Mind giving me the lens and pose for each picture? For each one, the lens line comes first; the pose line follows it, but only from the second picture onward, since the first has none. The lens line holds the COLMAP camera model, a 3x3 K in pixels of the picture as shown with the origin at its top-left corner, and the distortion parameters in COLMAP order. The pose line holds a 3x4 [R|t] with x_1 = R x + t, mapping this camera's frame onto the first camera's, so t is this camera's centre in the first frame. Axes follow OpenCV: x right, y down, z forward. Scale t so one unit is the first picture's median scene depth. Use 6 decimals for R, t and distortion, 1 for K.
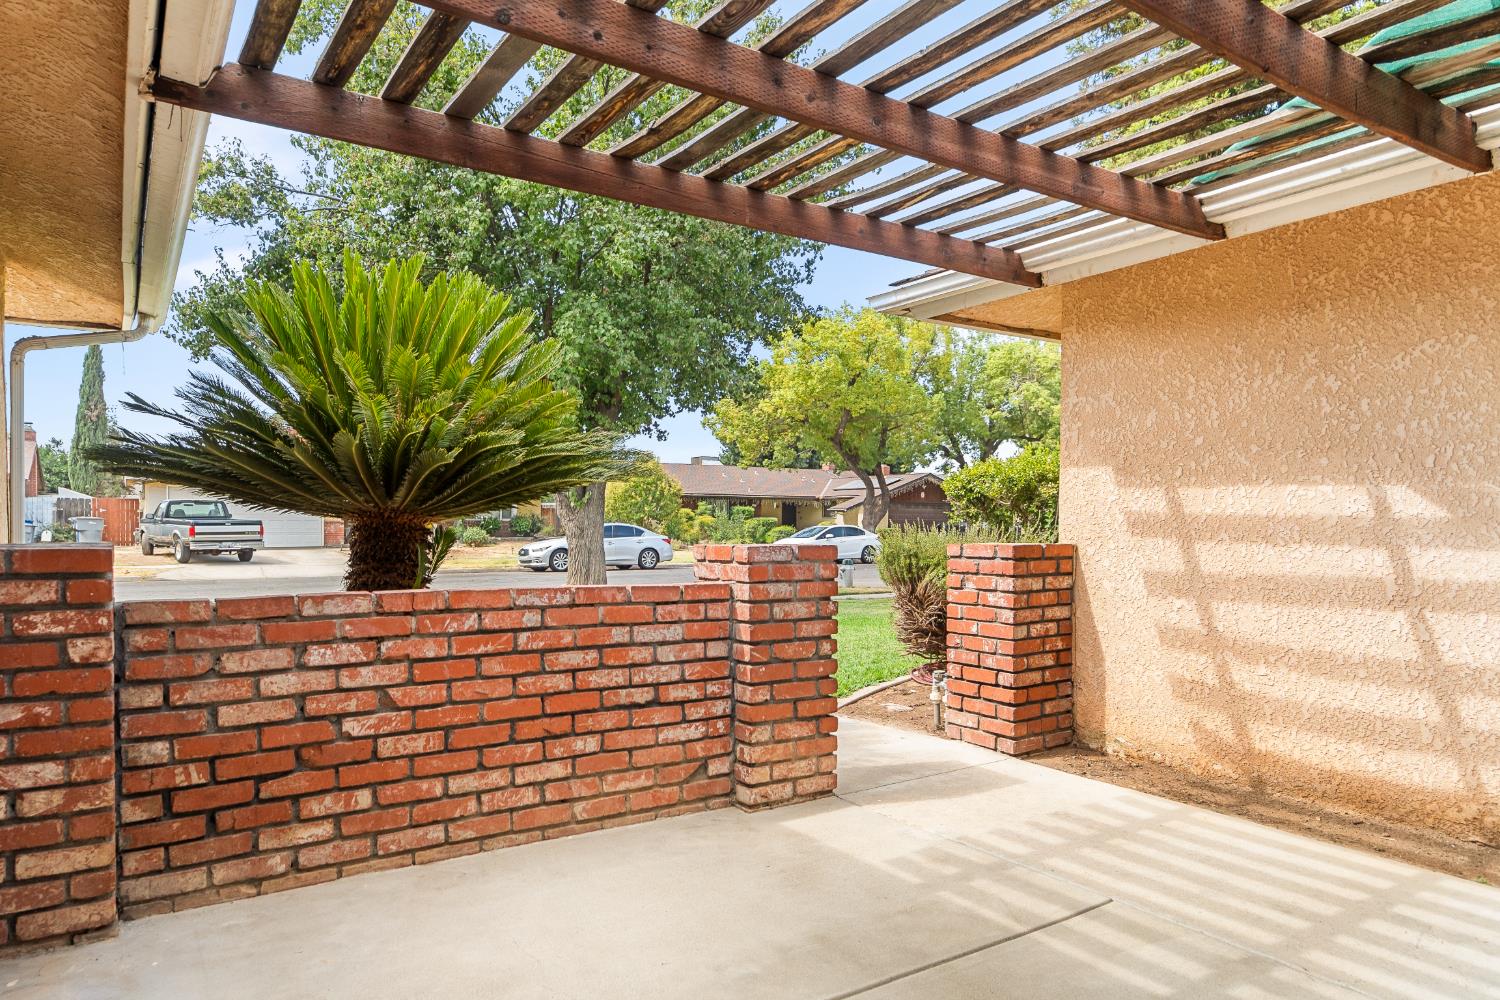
lens RADIAL K [[950.7, 0, 752.1], [0, 950.7, 553.4], [0, 0, 1]] dist [0.002582, 0.000303]
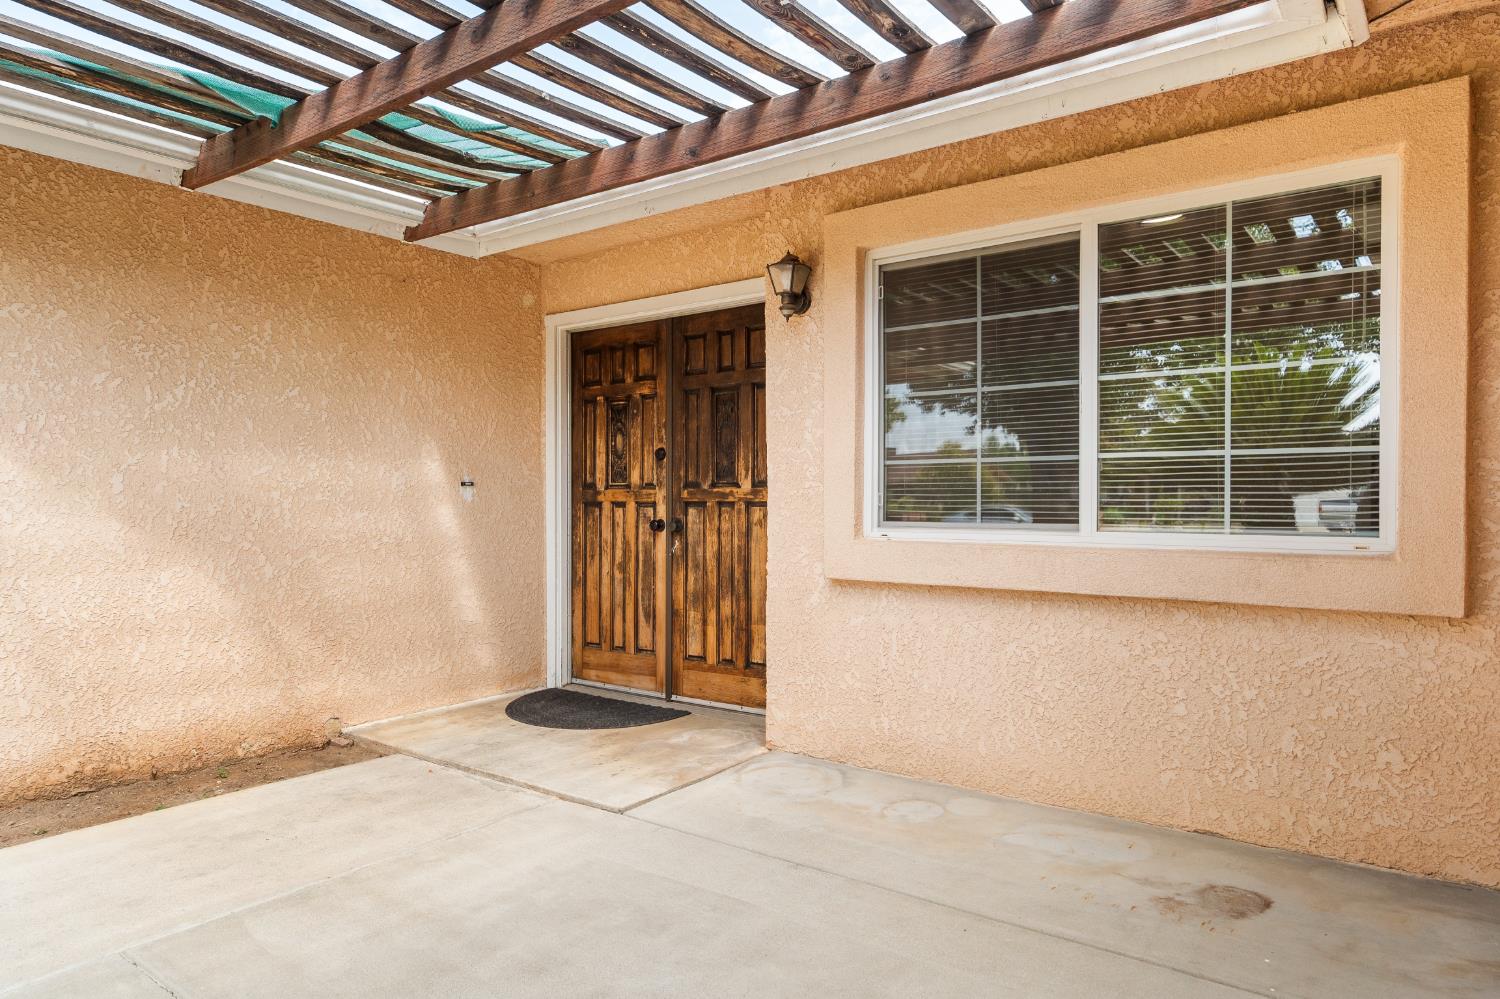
lens RADIAL K [[941.2, 0, 748.8], [0, 941.2, 527.3], [0, 0, 1]] dist [-0.002832, 0.001631]
pose [[-0.325217, -0.026899, 0.945257, -0.453691], [0.033228, 0.998653, 0.039850, -0.008103], [-0.945056, 0.044369, -0.323885, 0.616580]]
